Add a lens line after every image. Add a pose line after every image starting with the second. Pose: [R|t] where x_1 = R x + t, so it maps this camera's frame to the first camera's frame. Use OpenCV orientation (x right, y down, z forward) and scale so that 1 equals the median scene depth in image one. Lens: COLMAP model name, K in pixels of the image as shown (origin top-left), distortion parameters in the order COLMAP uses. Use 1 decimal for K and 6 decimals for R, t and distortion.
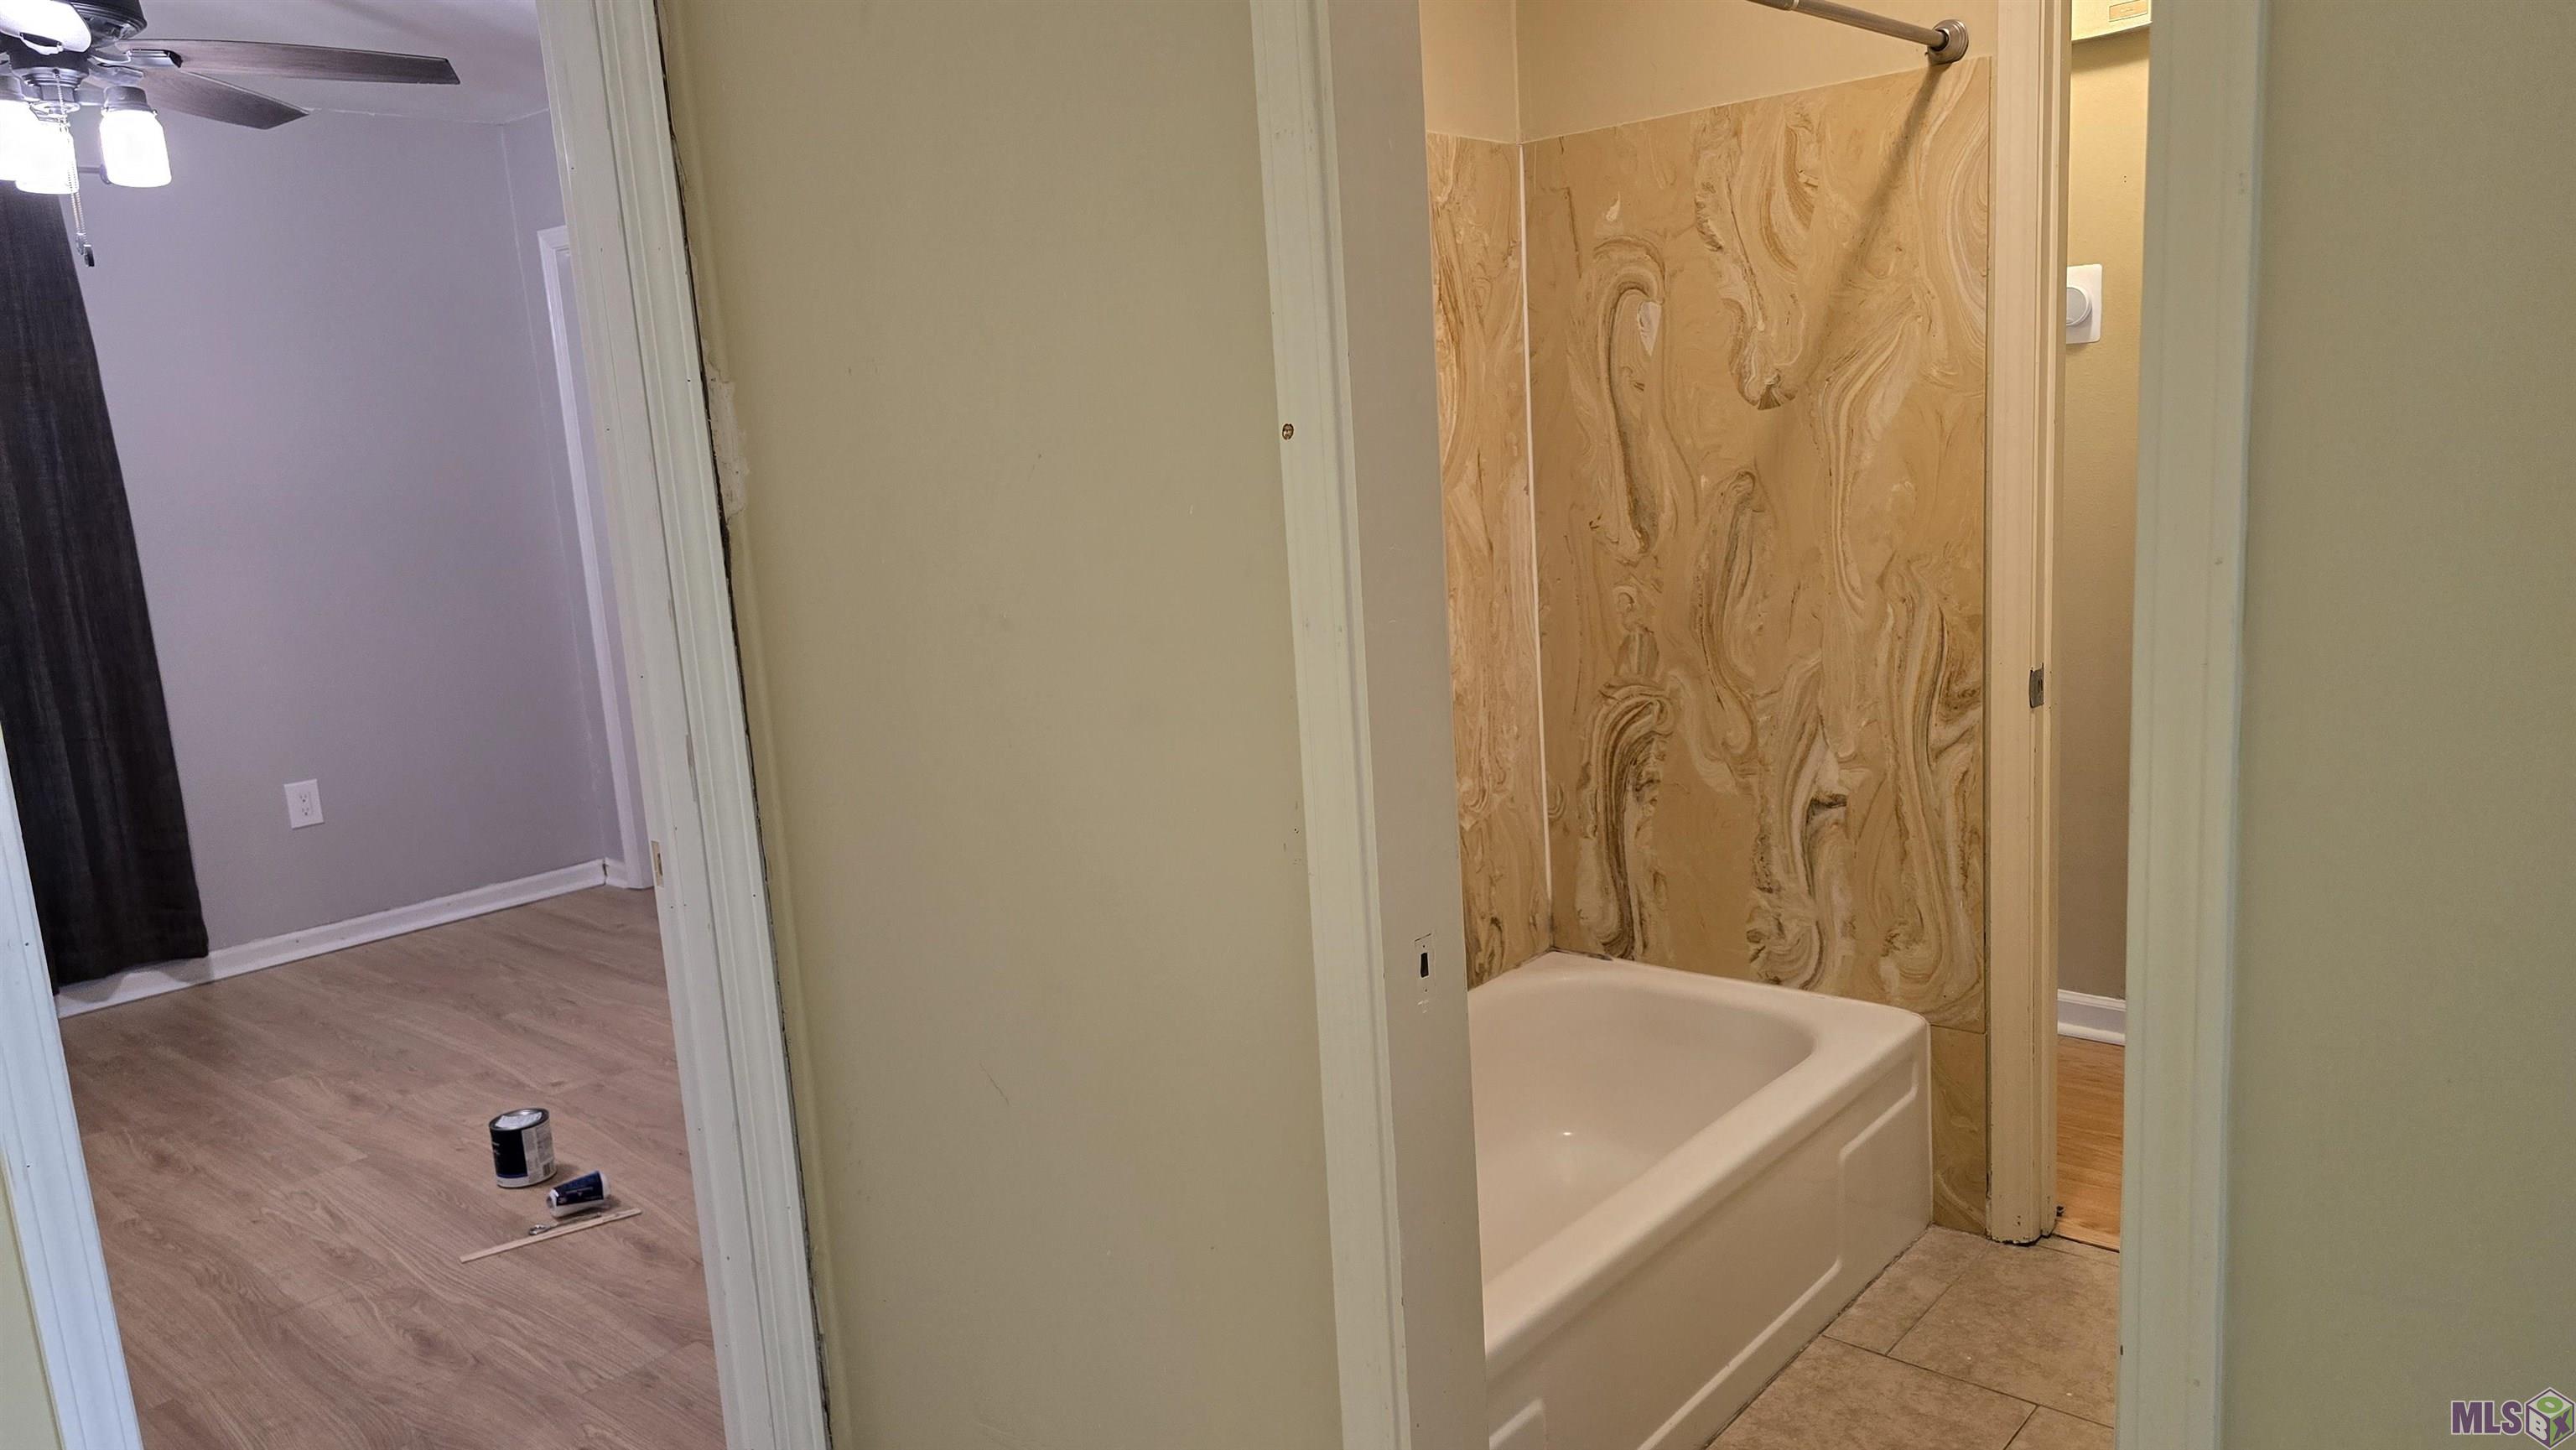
lens RADIAL K [[1768.7, 0, 1294.2], [0, 1768.7, 735.1], [0, 0, 1]] dist [0.063943, -0.049193]
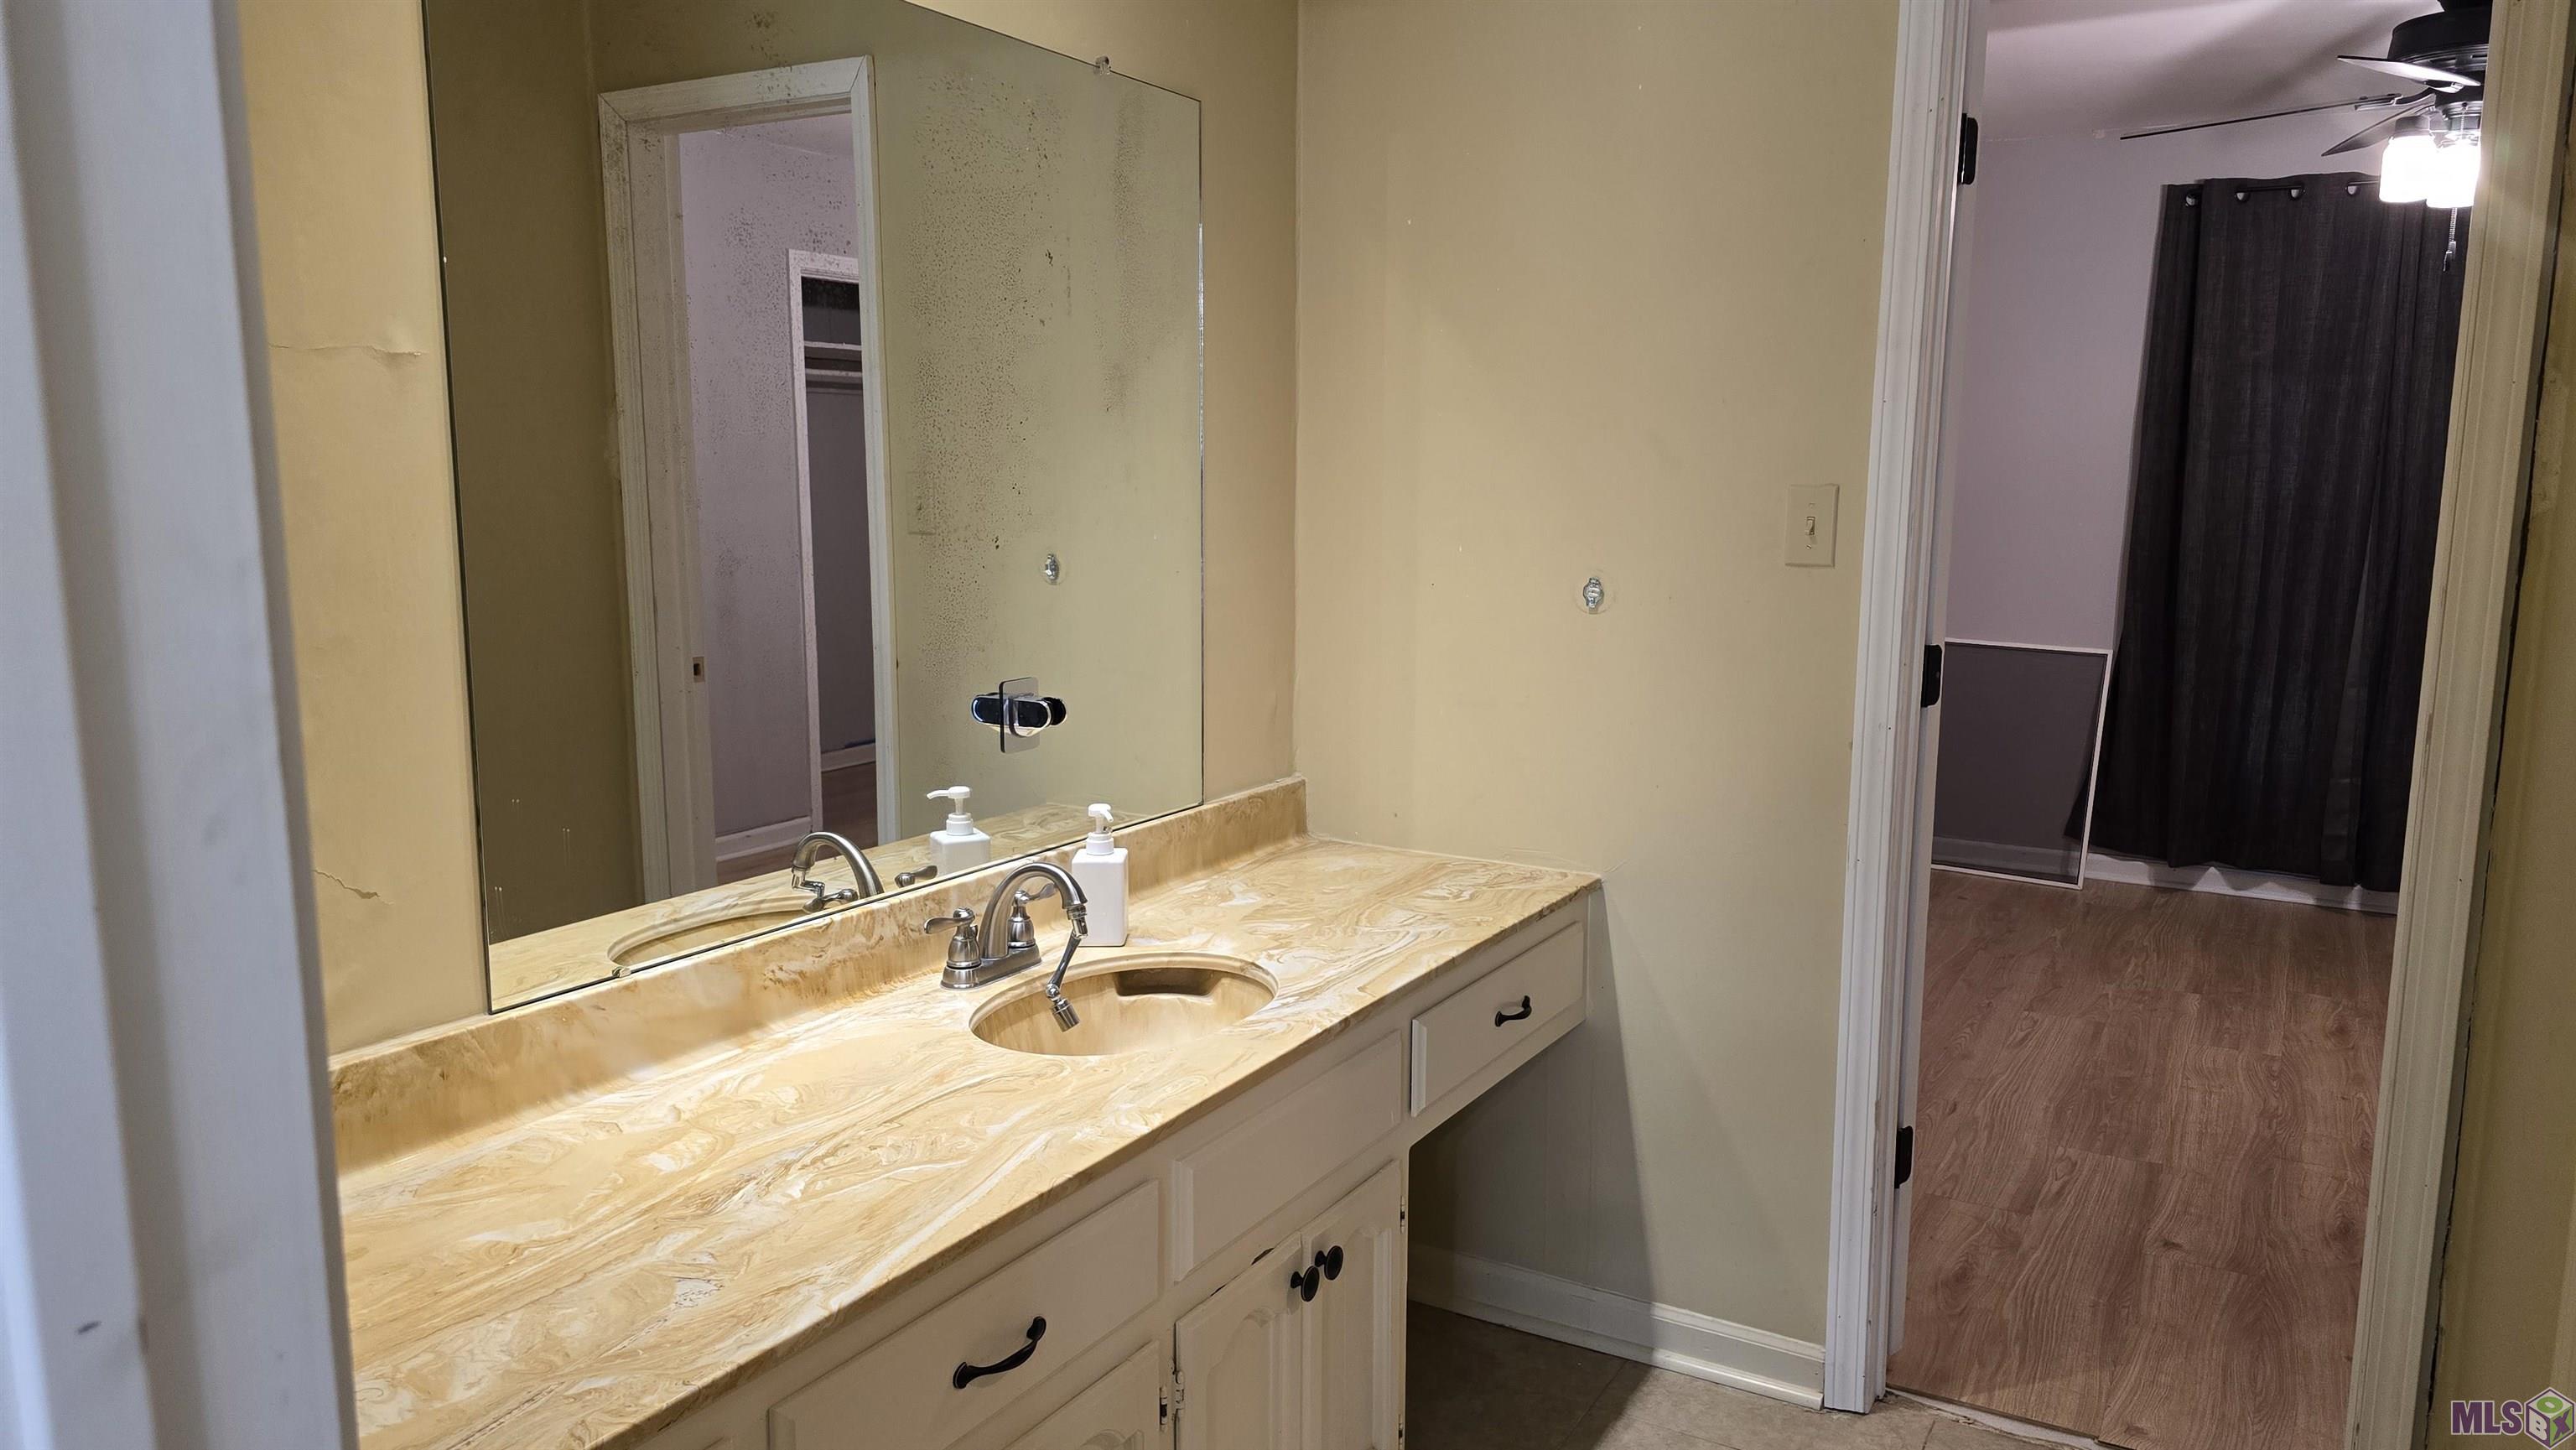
lens RADIAL K [[1768.7, 0, 1291.4], [0, 1768.7, 726.6], [0, 0, 1]] dist [0.063943, -0.049193]
pose [[0.174319, 0.206539, -0.962785, 0.405081], [-0.189482, 0.966518, 0.173033, -0.034821], [0.966286, 0.152267, 0.207618, 0.080615]]
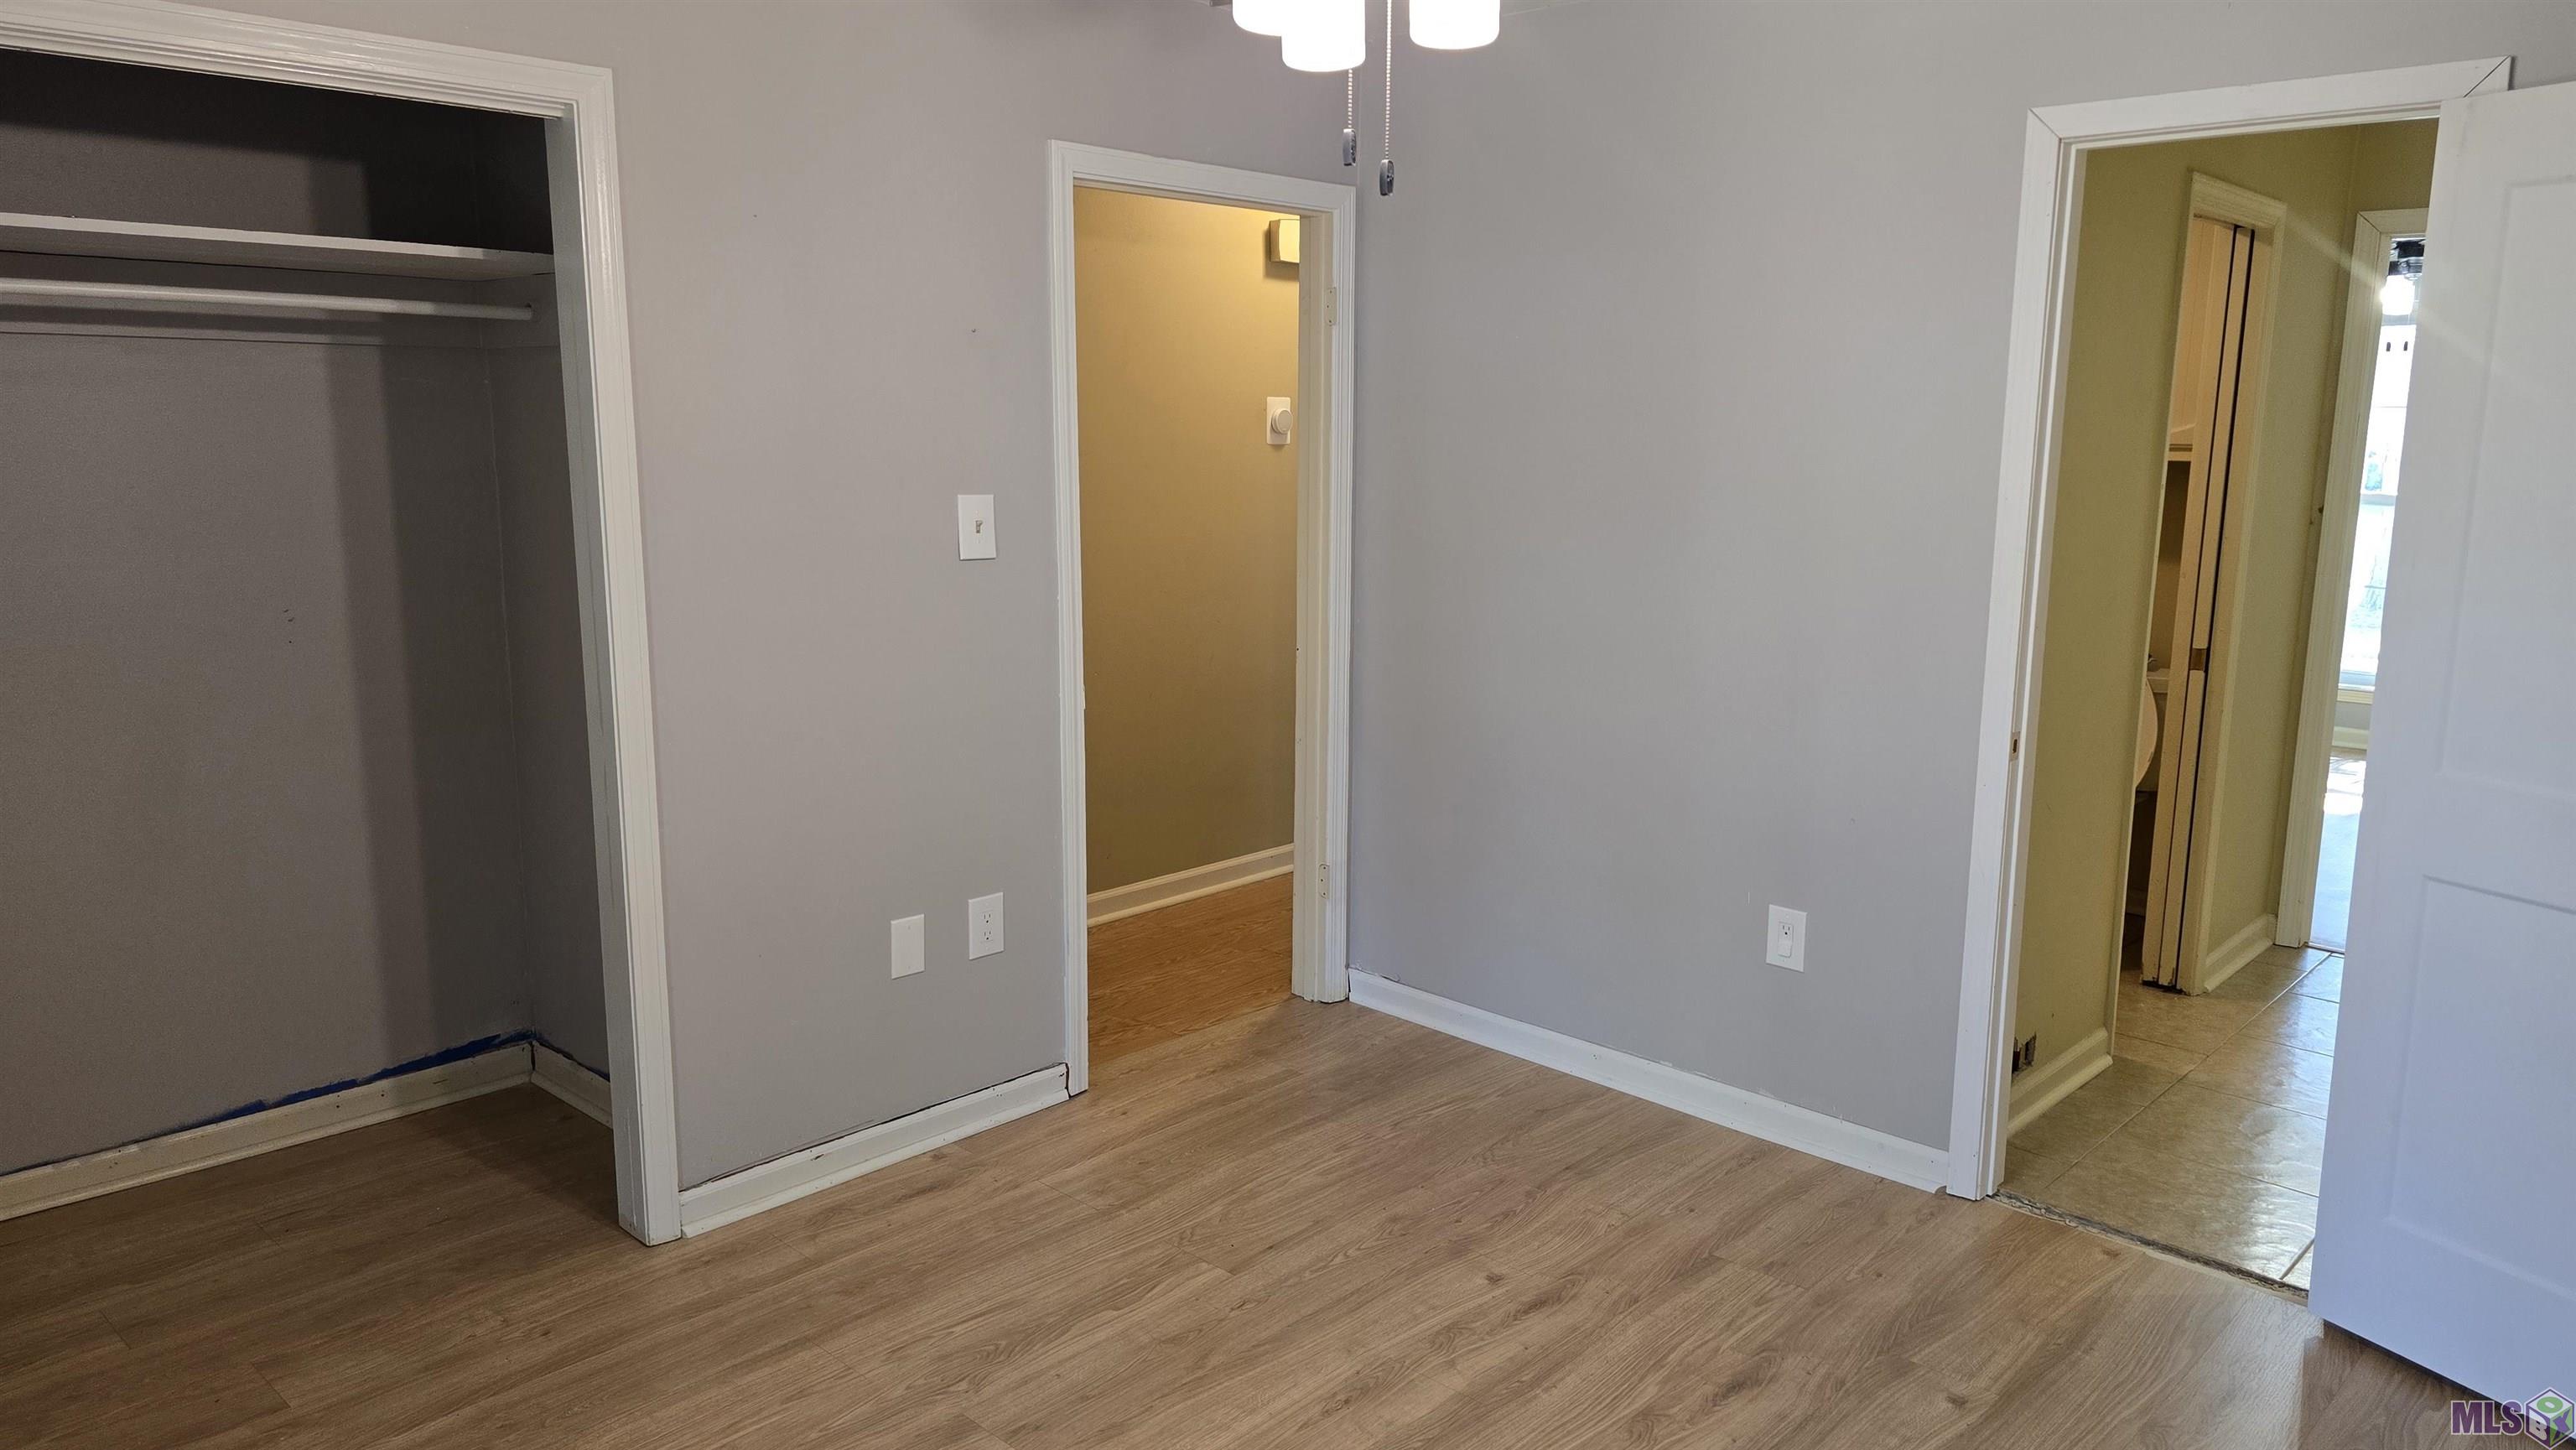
lens RADIAL K [[1768.7, 0, 1288.5], [0, 1768.7, 724.4], [0, 0, 1]] dist [0.063943, -0.049193]
pose [[0.048191, -0.119770, 0.991631, -1.494974], [0.167797, 0.979646, 0.110168, -0.171410], [-0.984643, 0.161084, 0.067307, 1.146115]]
